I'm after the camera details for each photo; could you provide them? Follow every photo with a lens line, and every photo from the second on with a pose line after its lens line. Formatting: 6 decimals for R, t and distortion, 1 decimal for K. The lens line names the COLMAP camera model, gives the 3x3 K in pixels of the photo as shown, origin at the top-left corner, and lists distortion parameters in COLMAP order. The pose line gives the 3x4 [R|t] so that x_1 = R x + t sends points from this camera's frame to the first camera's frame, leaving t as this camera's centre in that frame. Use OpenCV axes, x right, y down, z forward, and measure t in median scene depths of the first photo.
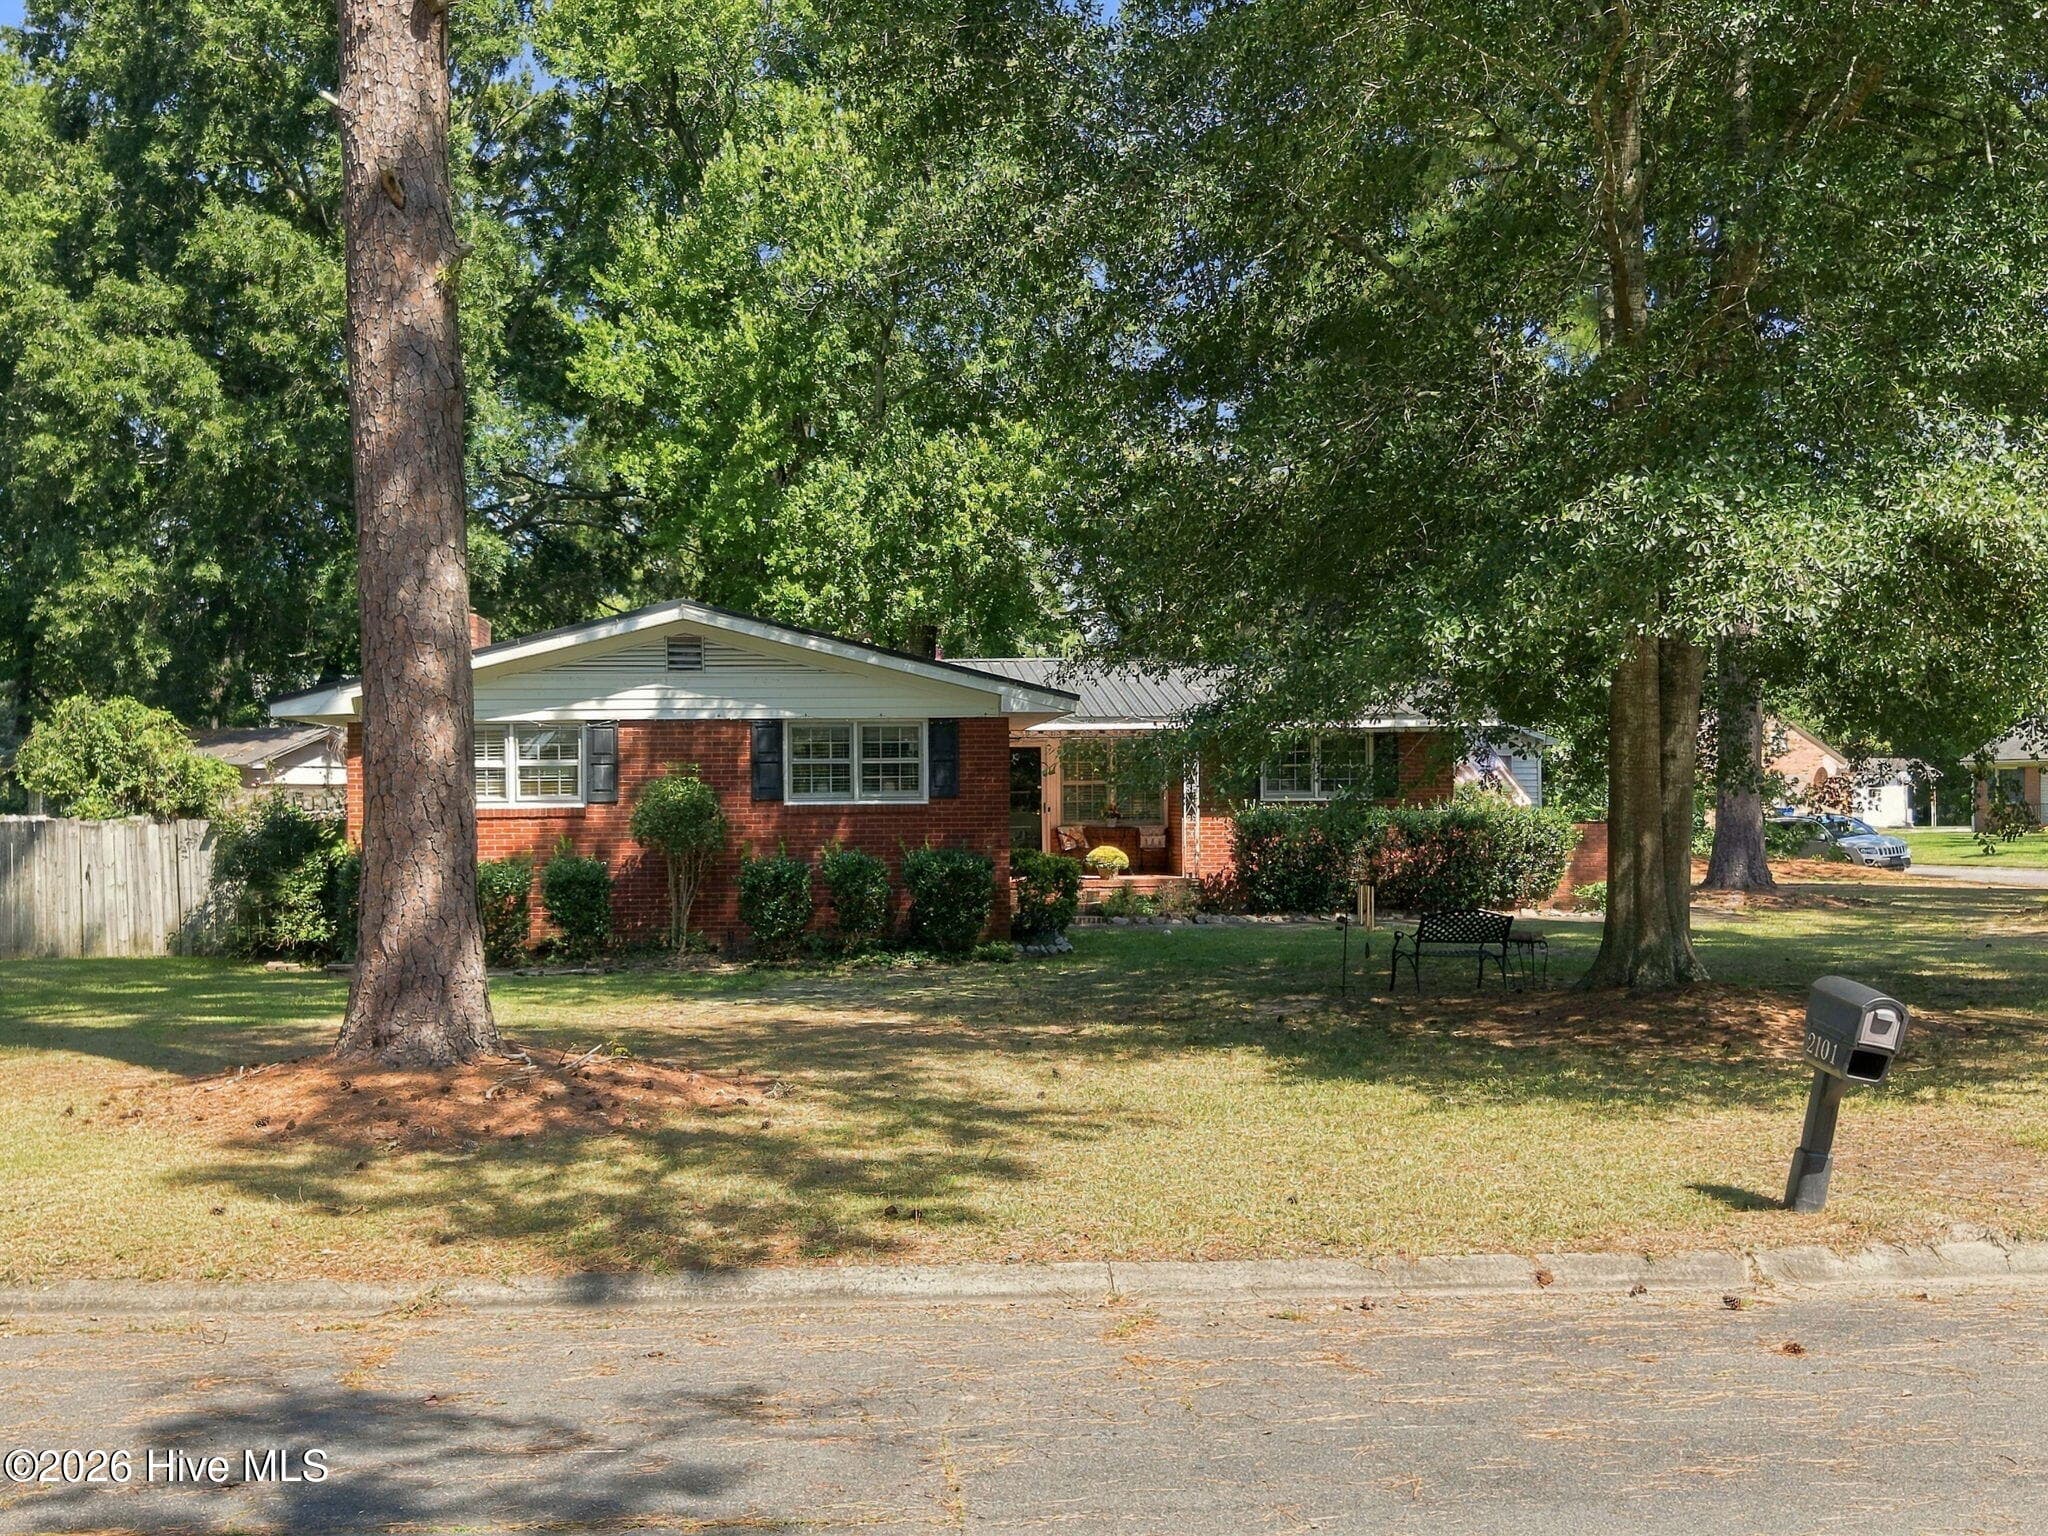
lens RADIAL K [[2257.5, 0, 1023.0], [0, 2257.5, 758.0], [0, 0, 1]] dist [0.077977, 0.000000]
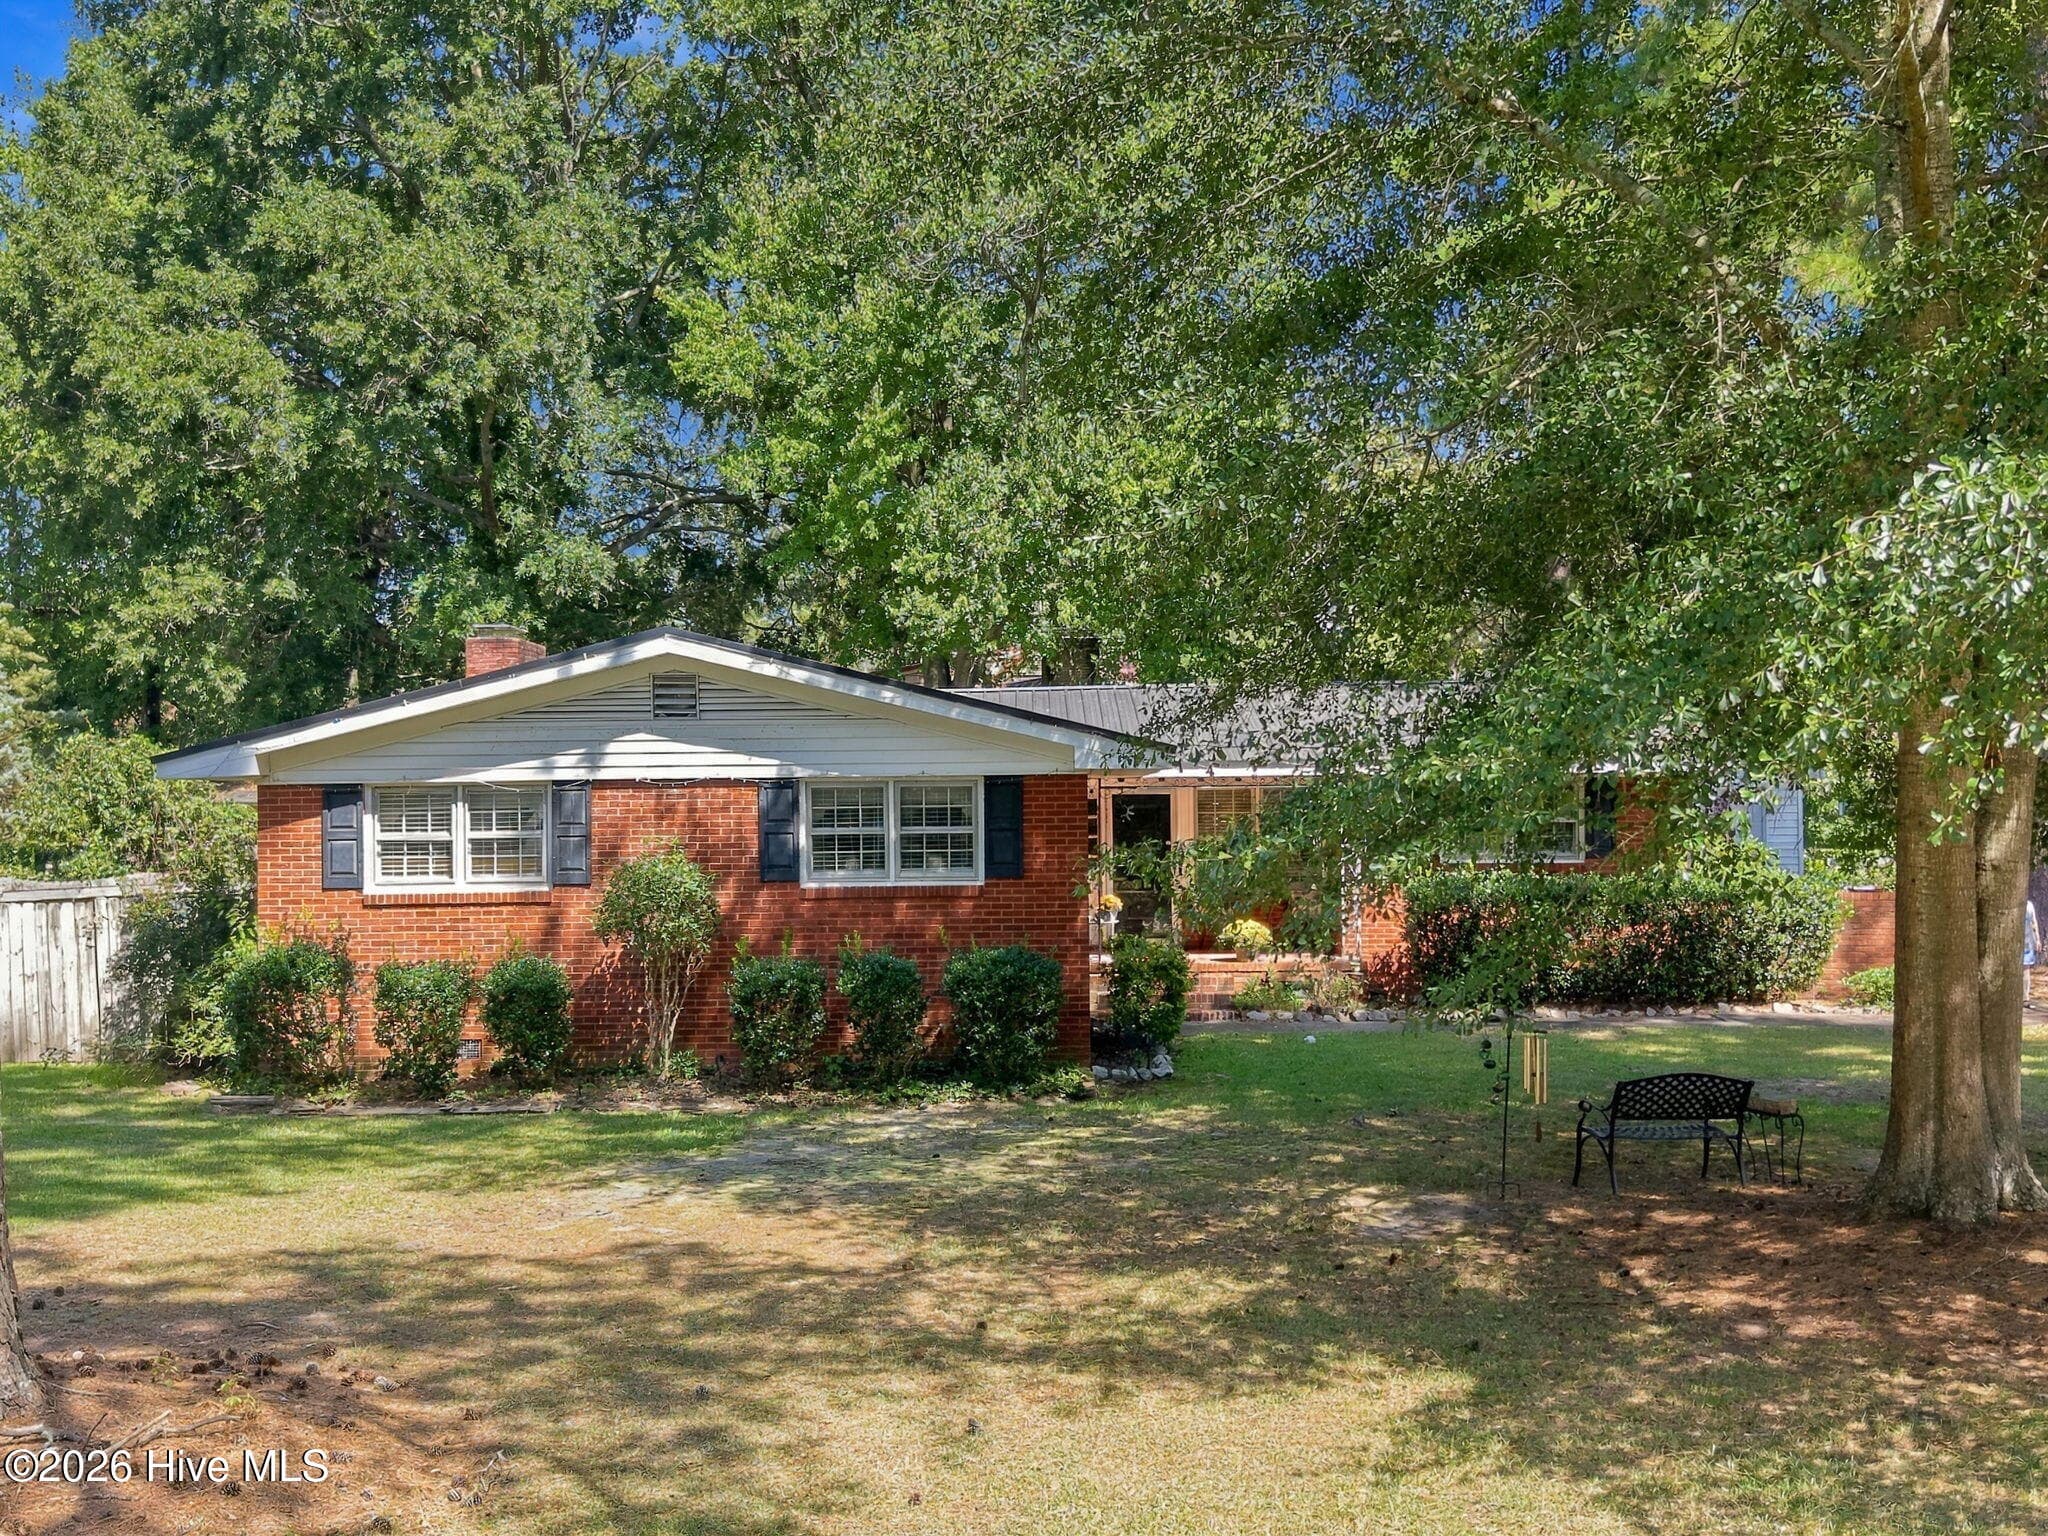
lens RADIAL K [[2257.5, 0, 1037.7], [0, 2257.5, 766.6], [0, 0, 1]] dist [0.077977, 0.000000]
pose [[0.995028, -0.001988, -0.099577, 0.031998], [0.002338, 0.999991, 0.003402, -0.013968], [0.099569, -0.003618, 0.995024, 0.136031]]
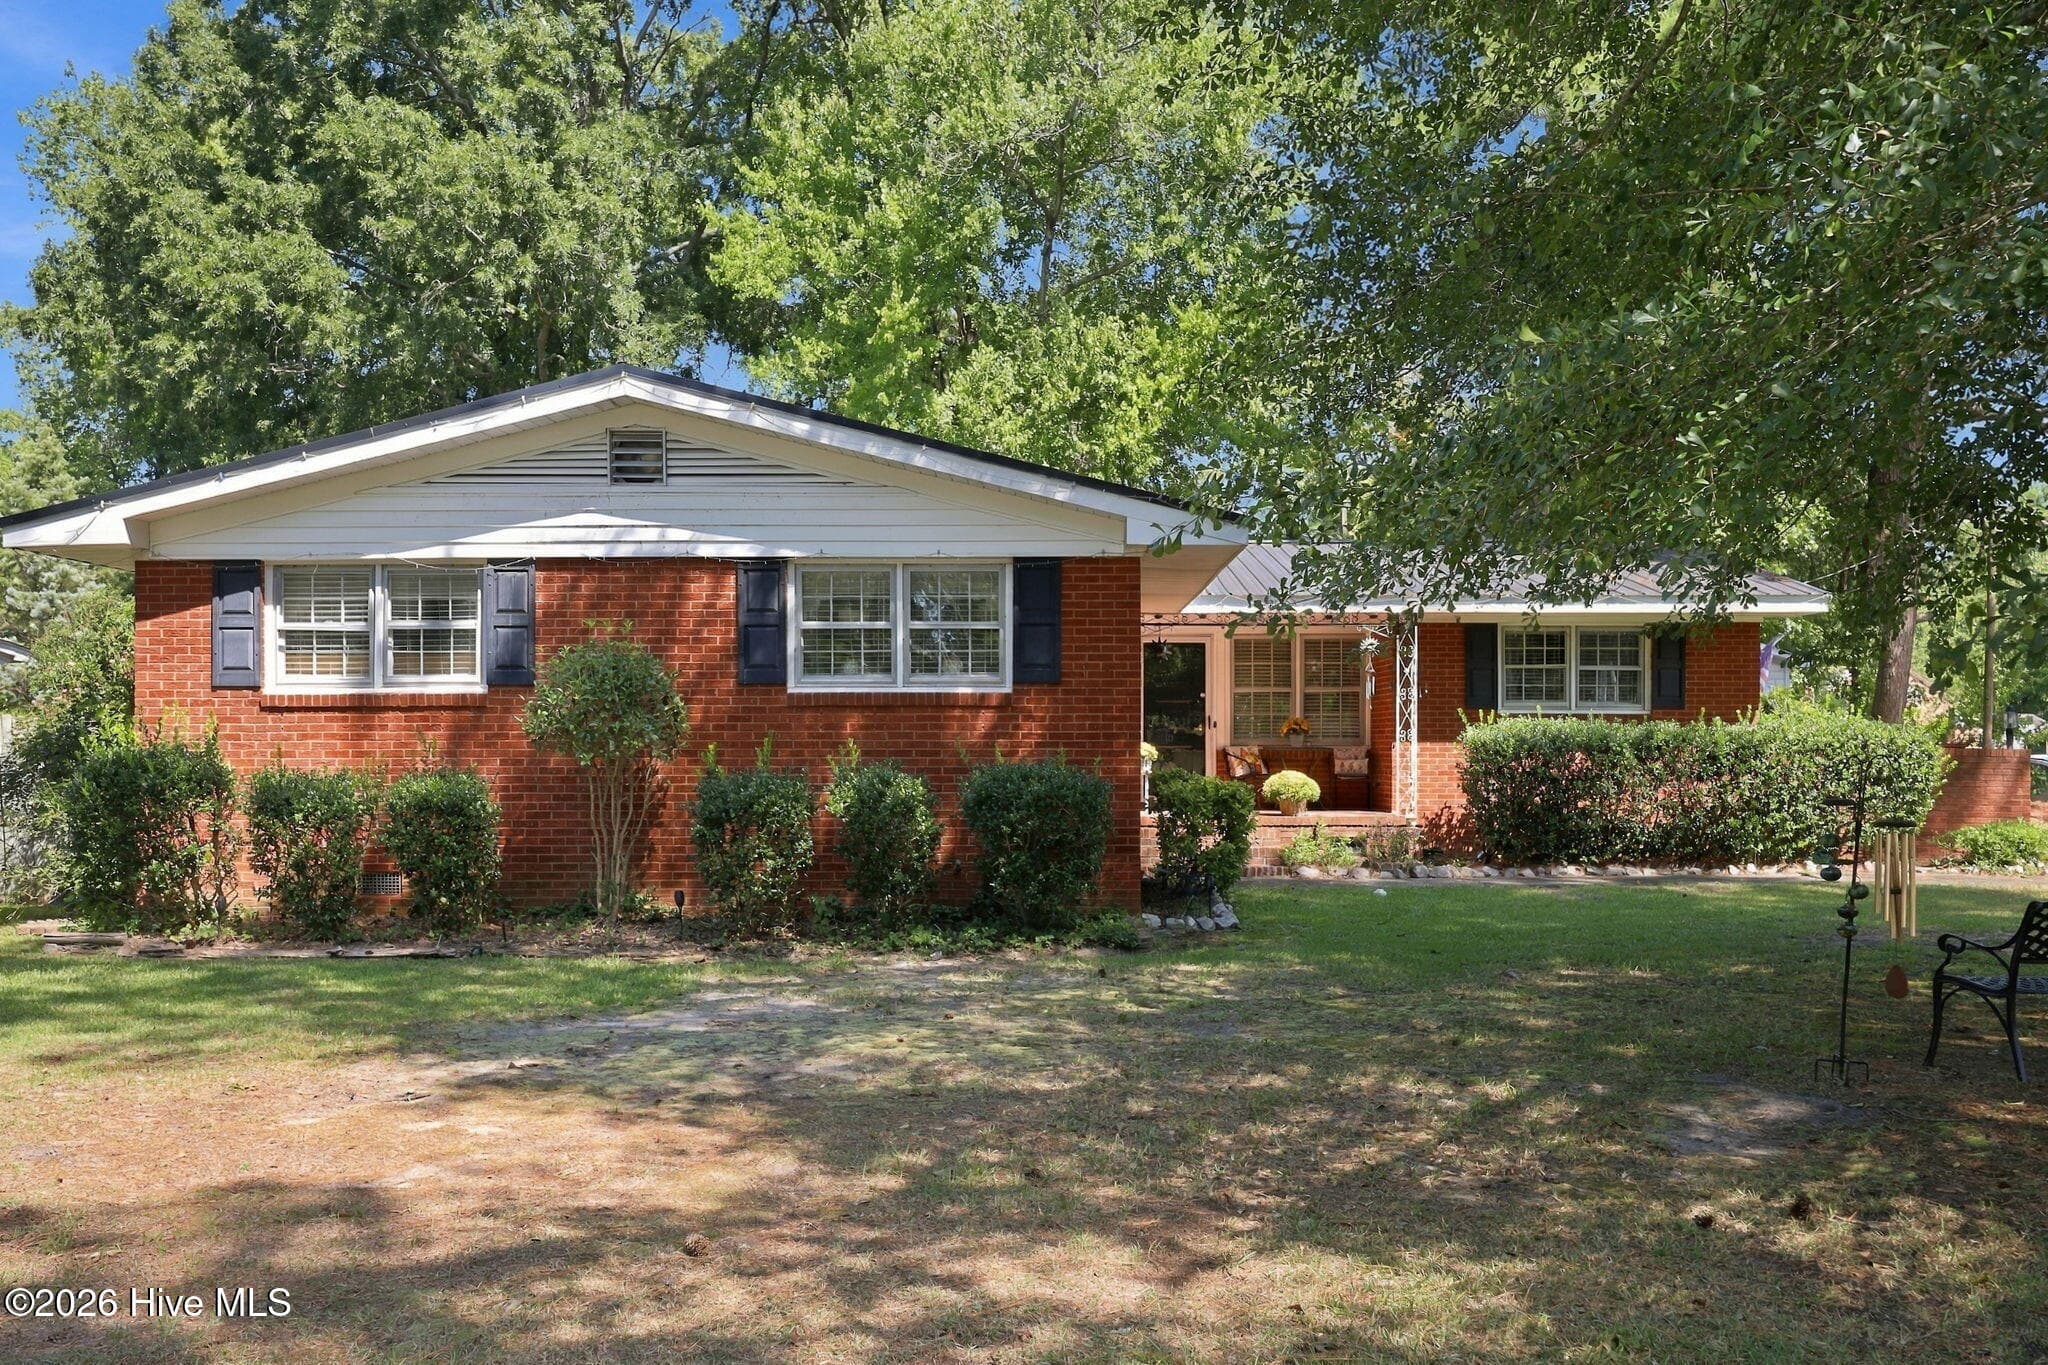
lens RADIAL K [[1778.9, 0, 1027.4], [0, 1778.9, 719.8], [0, 0, 1]] dist [-0.001710, 0.038128]
pose [[0.994502, 0.006690, -0.104501, 0.008676], [-0.006712, 0.999977, 0.000140, 0.016711], [0.104500, 0.000562, 0.994525, 0.299115]]
